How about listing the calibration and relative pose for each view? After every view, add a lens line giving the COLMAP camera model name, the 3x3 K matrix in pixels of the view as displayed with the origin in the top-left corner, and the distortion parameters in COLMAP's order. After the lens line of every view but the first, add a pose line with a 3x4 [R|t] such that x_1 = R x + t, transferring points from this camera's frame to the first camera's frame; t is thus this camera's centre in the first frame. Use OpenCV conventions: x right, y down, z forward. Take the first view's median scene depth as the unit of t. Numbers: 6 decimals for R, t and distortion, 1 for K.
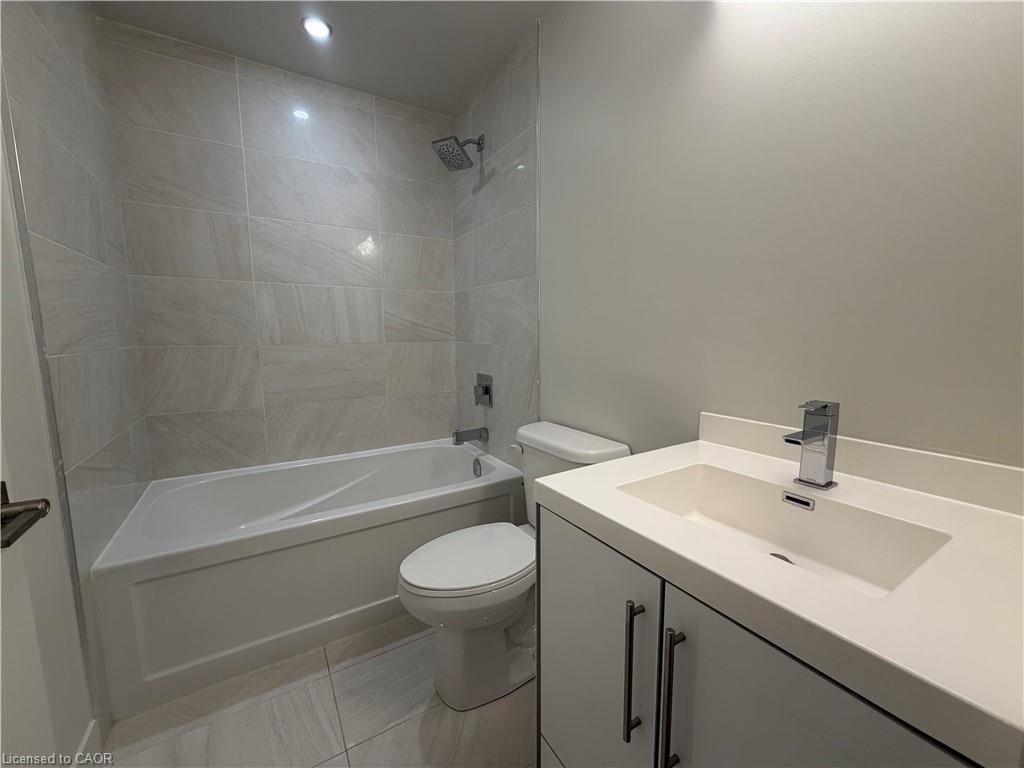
lens RADIAL K [[411.3, 0, 512.0], [0, 411.3, 384.0], [0, 0, 1]] dist [-0.000514, -0.000091]
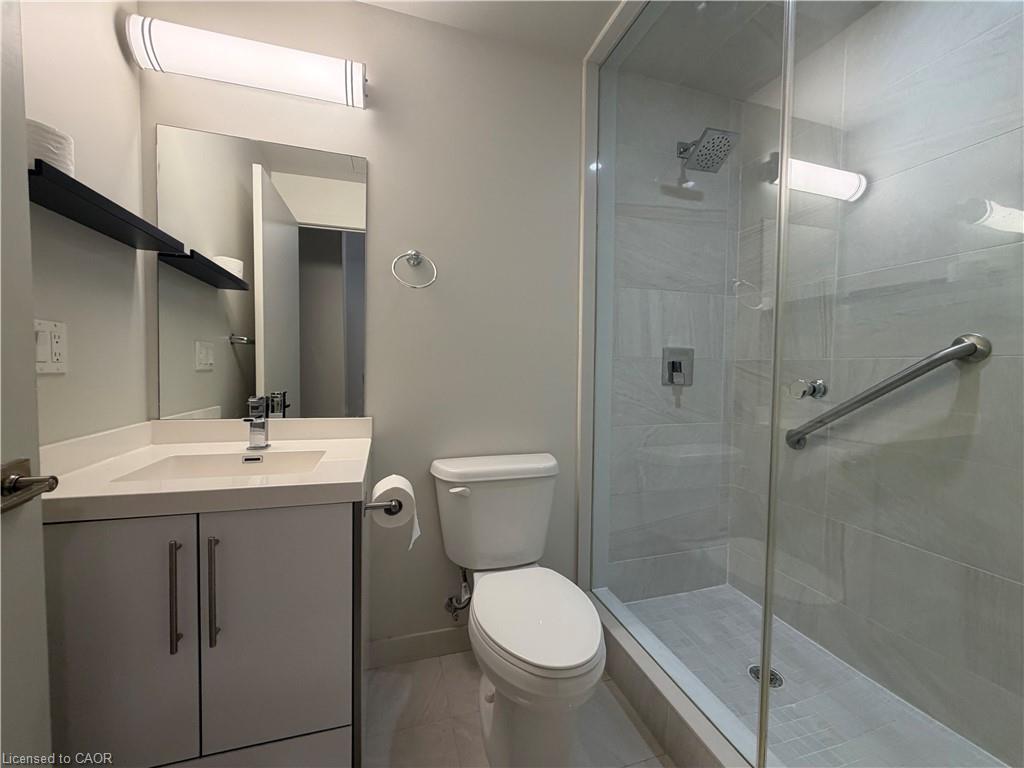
lens RADIAL K [[411.3, 0, 512.0], [0, 411.3, 384.0], [0, 0, 1]] dist [-0.000514, -0.000091]
pose [[0.245963, -0.034448, 0.968667, -0.804637], [0.107611, 0.994161, 0.008031, 0.080541], [-0.963287, 0.102264, 0.248234, -0.591459]]
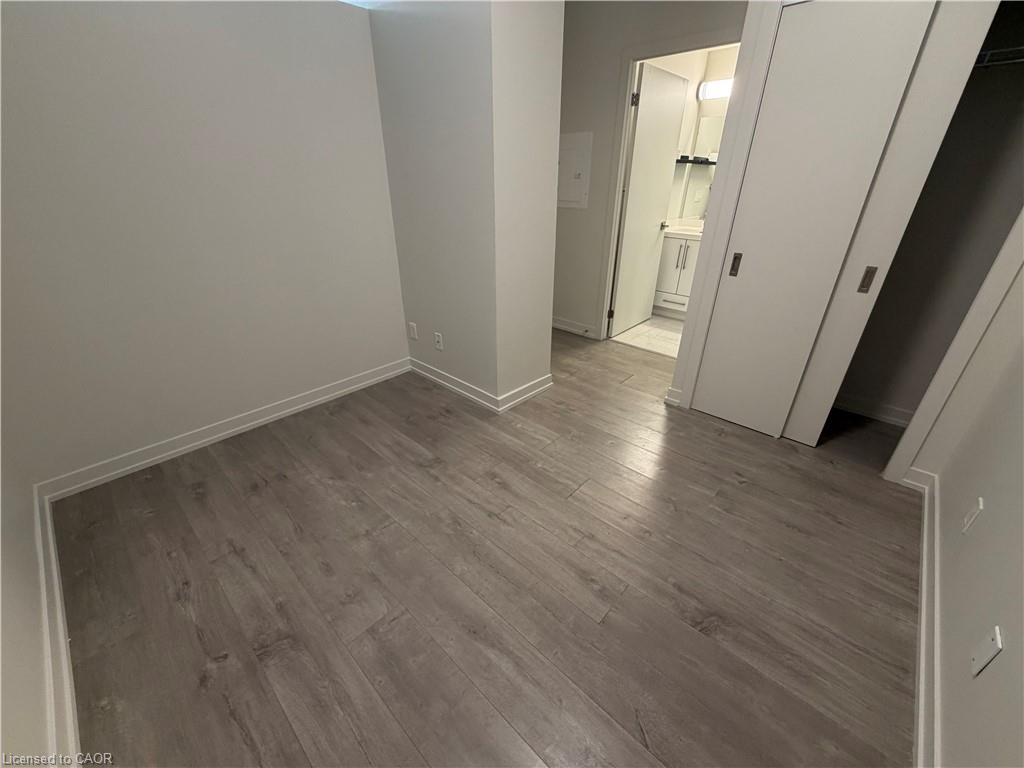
lens RADIAL K [[411.3, 0, 512.0], [0, 411.3, 384.0], [0, 0, 1]] dist [-0.000514, -0.000091]
pose [[0.961408, -0.119468, 0.247834, -4.356553], [0.028105, 0.938736, 0.343490, 0.272409], [-0.273687, -0.323269, 0.905866, -5.152190]]
